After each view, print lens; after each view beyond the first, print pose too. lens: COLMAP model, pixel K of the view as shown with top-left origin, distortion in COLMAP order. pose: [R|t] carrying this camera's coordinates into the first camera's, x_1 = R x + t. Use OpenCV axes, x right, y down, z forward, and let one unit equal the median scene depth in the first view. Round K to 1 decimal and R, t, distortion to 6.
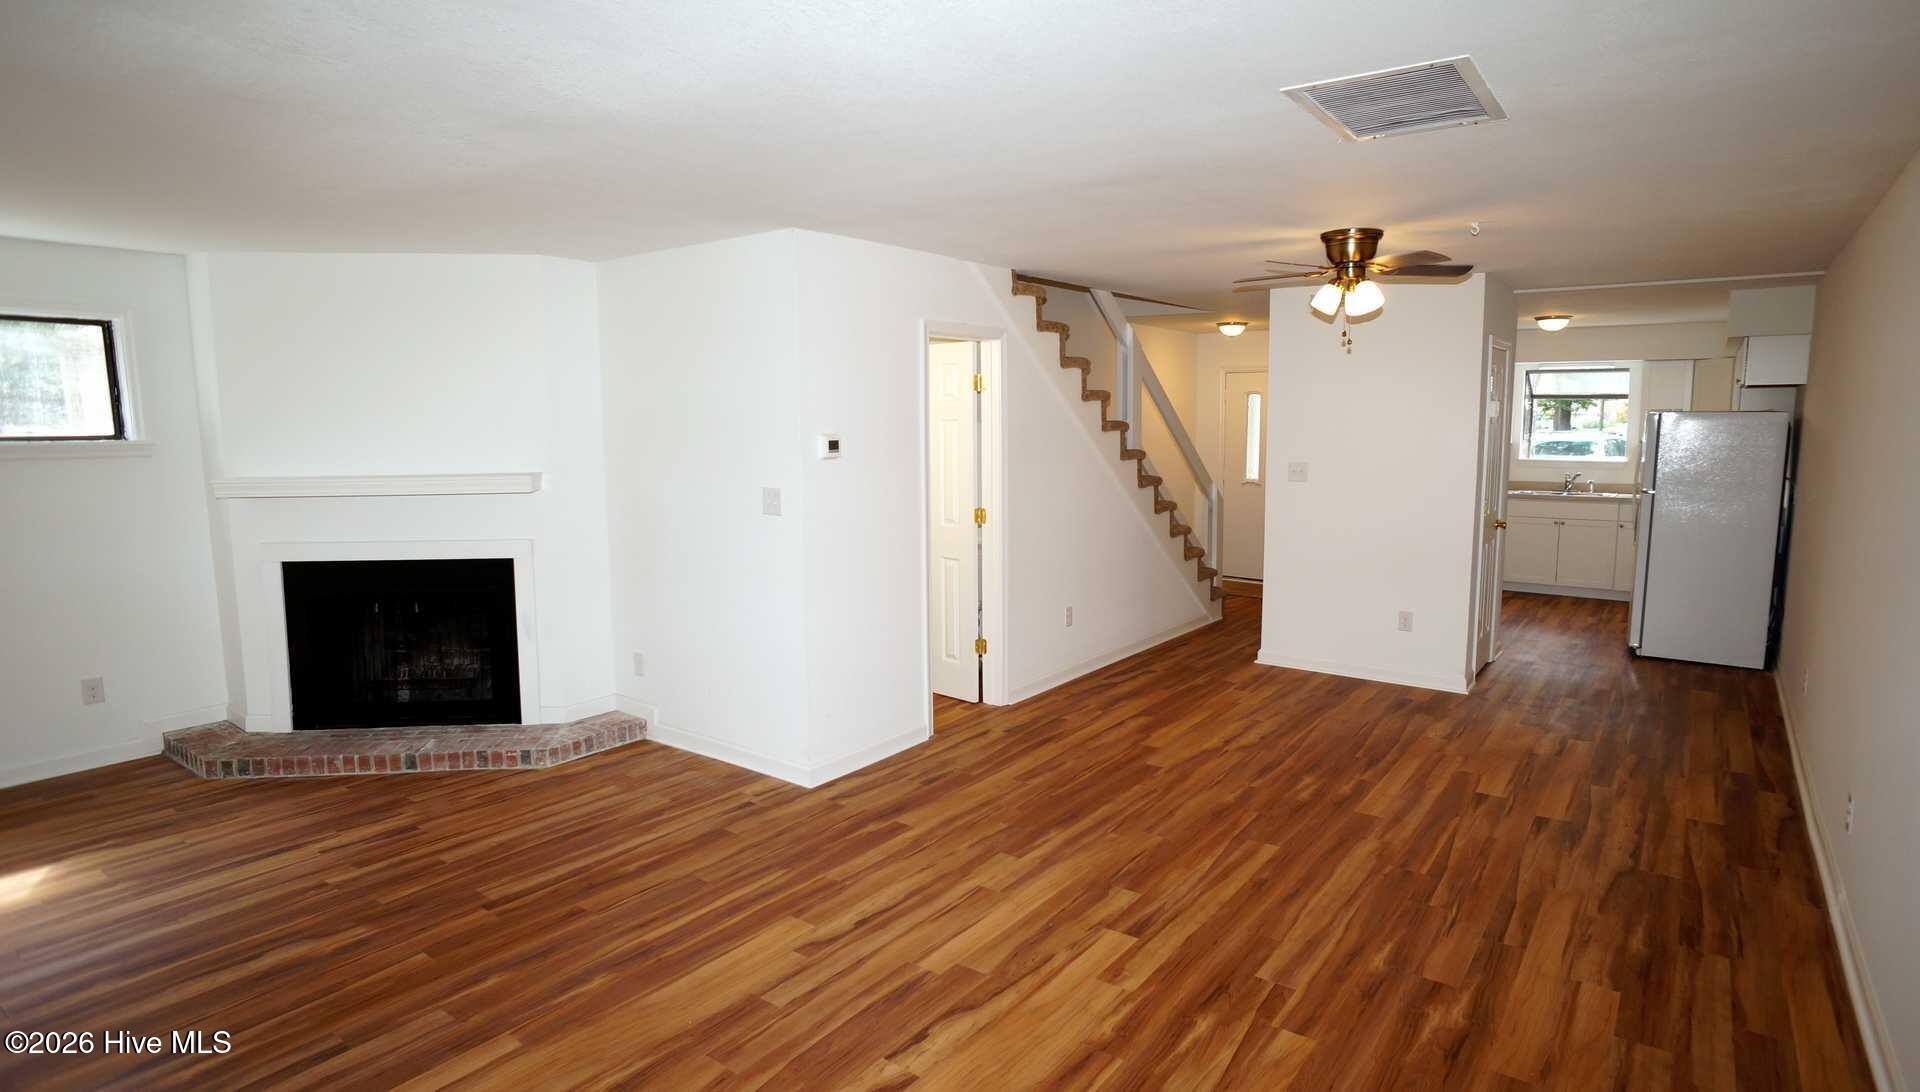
lens RADIAL K [[1016.6, 0, 958.9], [0, 1016.6, 541.5], [0, 0, 1]] dist [-0.073186, 0.043482]
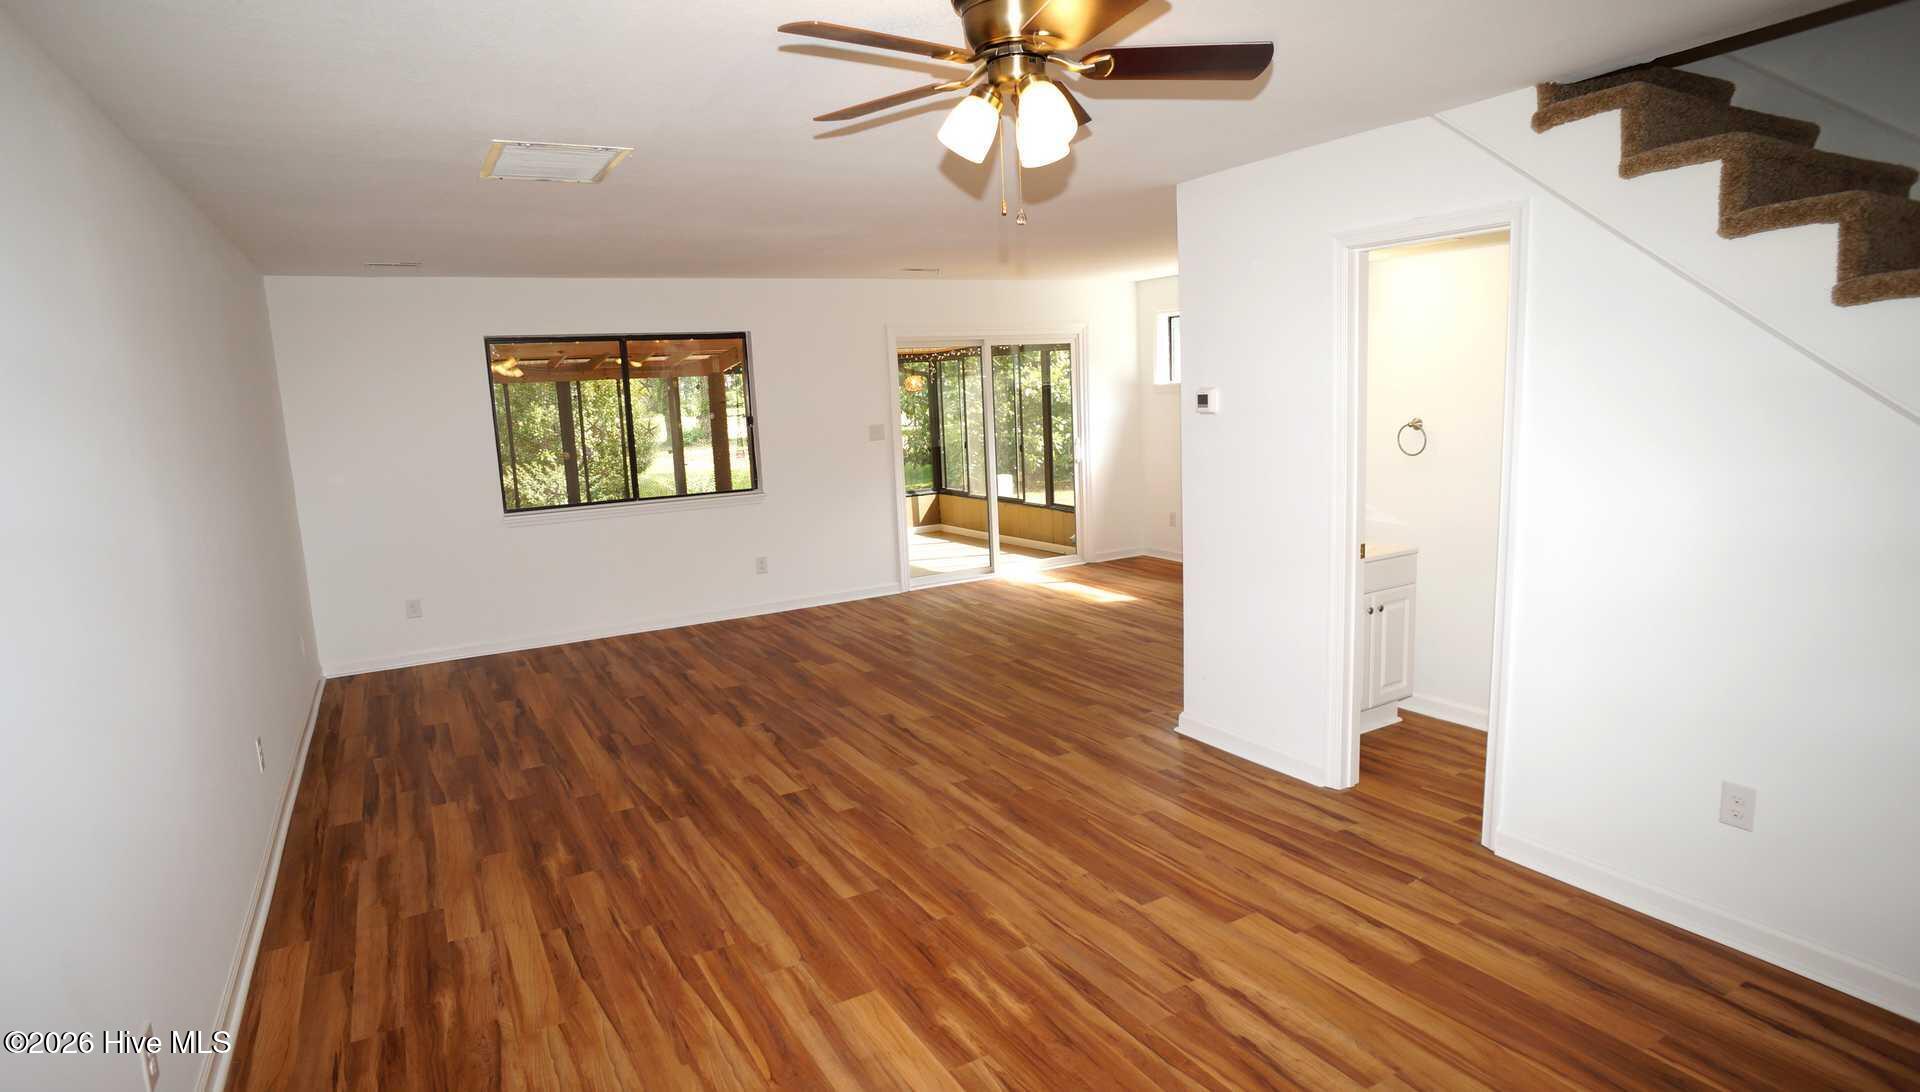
lens RADIAL K [[1016.6, 0, 959.6], [0, 1016.6, 545.4], [0, 0, 1]] dist [-0.073186, 0.043482]
pose [[-0.395485, 0.165932, -0.903360, 0.872149], [-0.067022, 0.975710, 0.208563, -0.147555], [0.916024, 0.143028, -0.374757, 1.193085]]
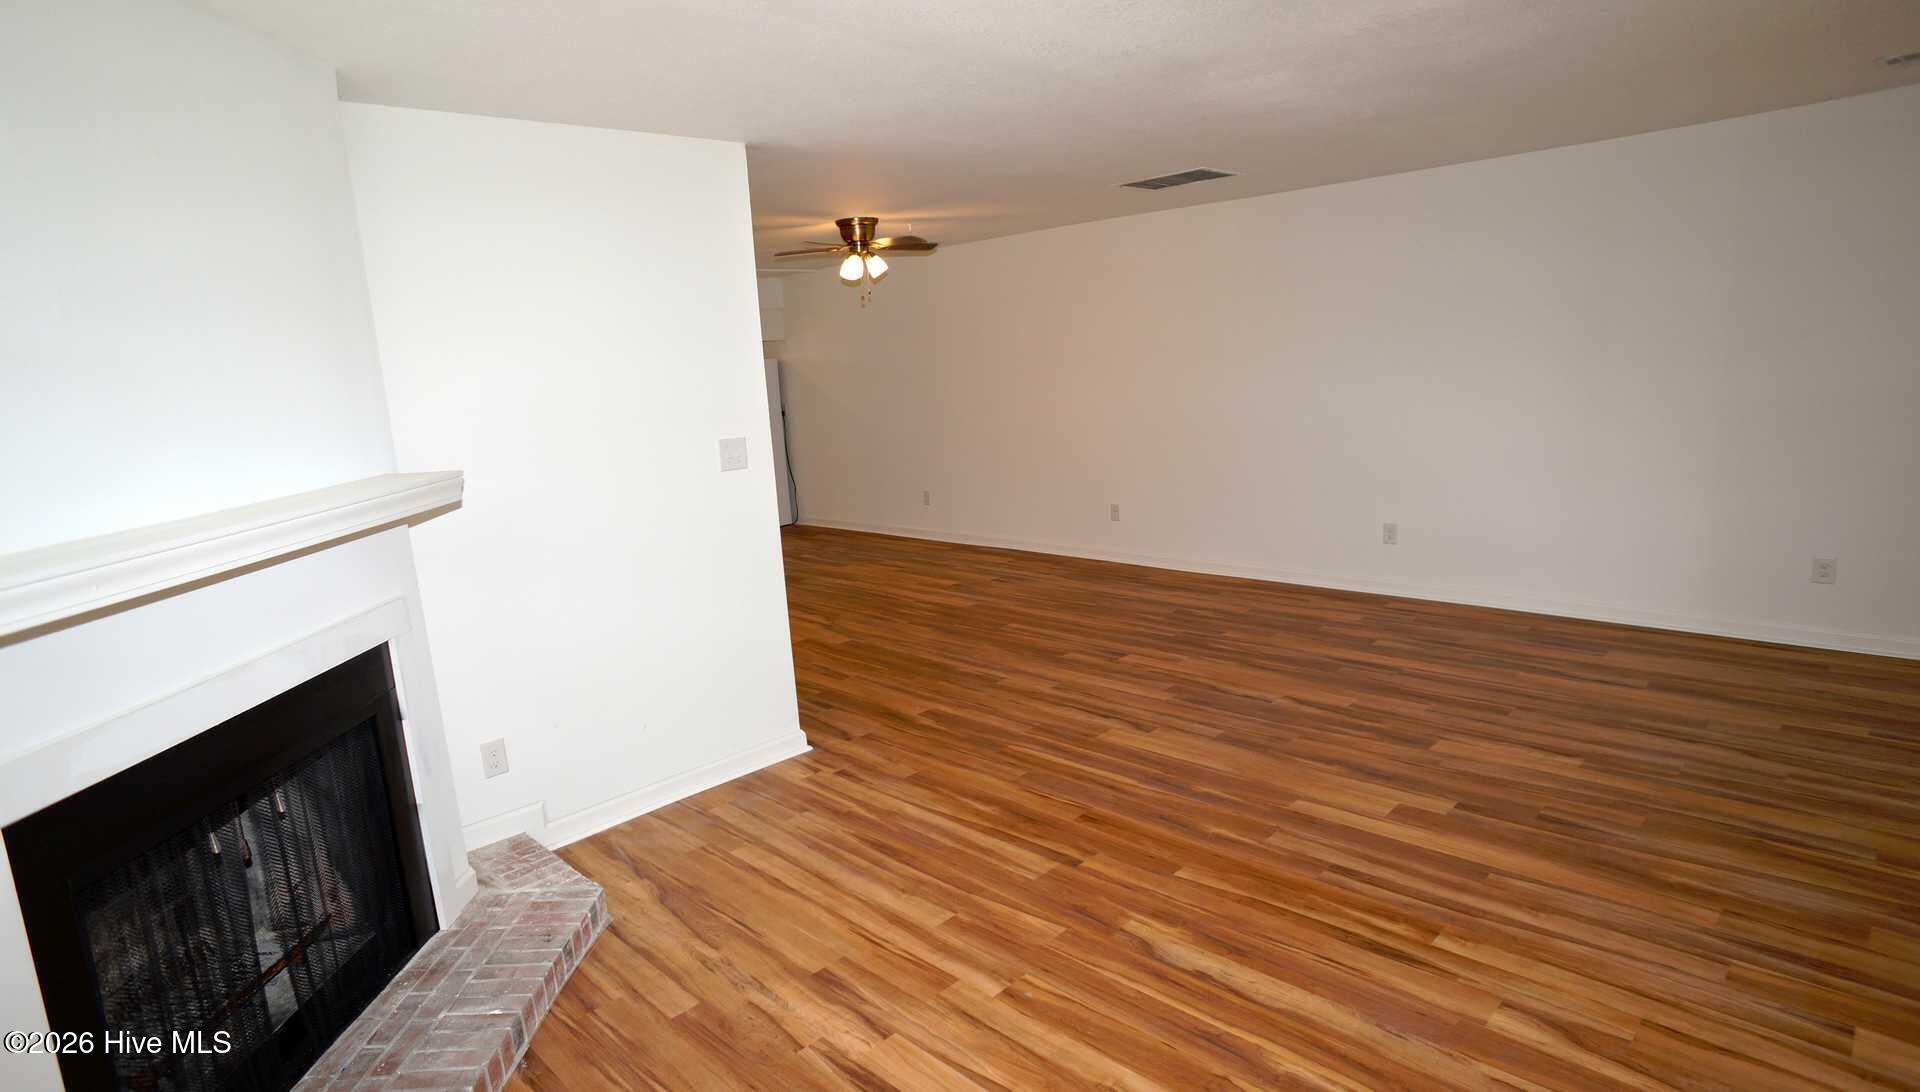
lens RADIAL K [[1016.6, 0, 958.5], [0, 1016.6, 530.6], [0, 0, 1]] dist [-0.073186, 0.043482]
pose [[0.139812, -0.175496, 0.974502, -1.042400], [0.182912, 0.971808, 0.148768, -0.072025], [-0.973137, 0.157449, 0.167970, 0.695397]]
